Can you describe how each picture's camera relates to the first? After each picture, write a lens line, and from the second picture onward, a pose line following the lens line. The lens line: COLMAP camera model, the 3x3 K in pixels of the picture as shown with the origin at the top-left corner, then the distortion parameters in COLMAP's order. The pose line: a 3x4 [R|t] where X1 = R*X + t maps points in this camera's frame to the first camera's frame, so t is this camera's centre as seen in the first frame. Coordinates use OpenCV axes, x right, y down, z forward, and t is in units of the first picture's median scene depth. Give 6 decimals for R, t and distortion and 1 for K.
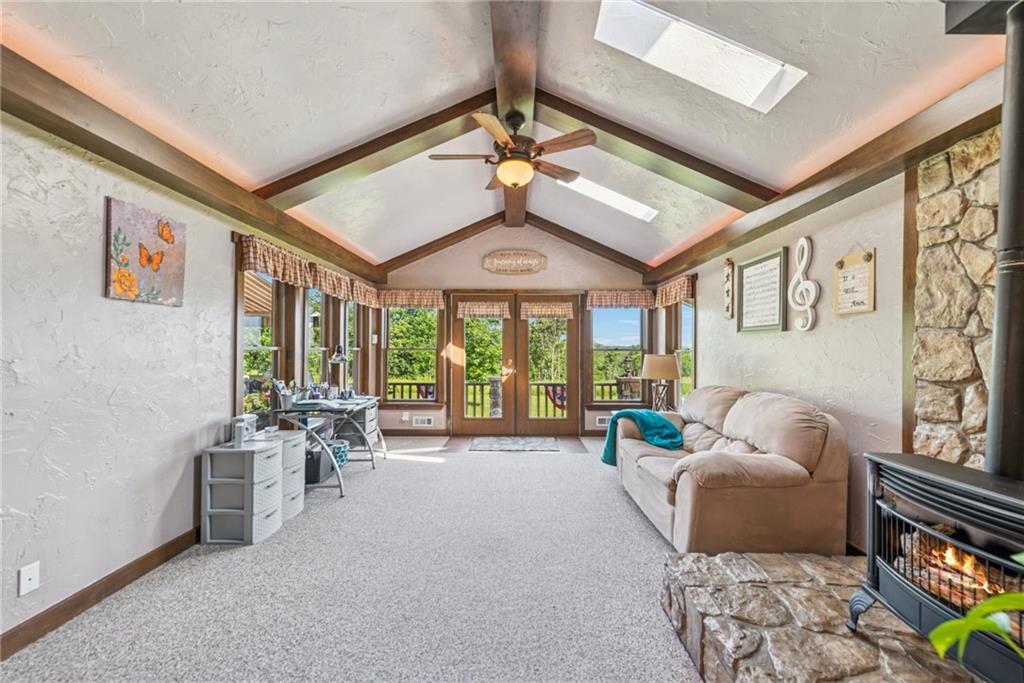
lens RADIAL K [[406.6, 0, 515.1], [0, 406.6, 350.3], [0, 0, 1]] dist [0.002055, 0.000258]
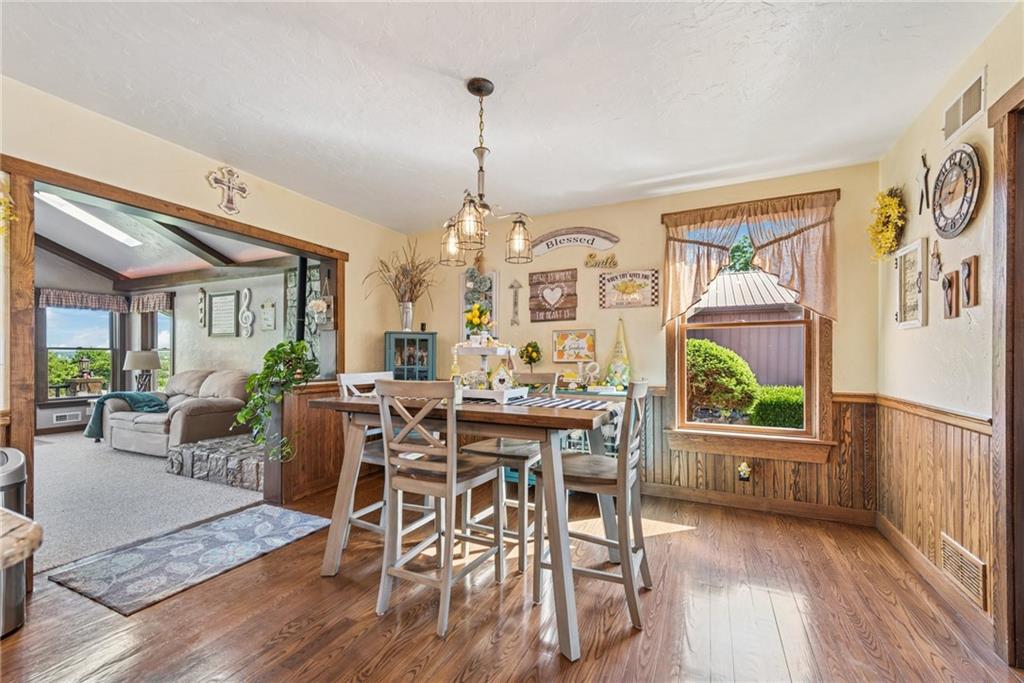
lens RADIAL K [[406.6, 0, 515.1], [0, 406.6, 350.3], [0, 0, 1]] dist [0.002055, 0.000258]
pose [[0.406990, 0.010869, 0.913368, -0.417584], [0.003969, 0.999899, -0.013667, 0.035759], [-0.913424, 0.009188, 0.406906, -0.741777]]
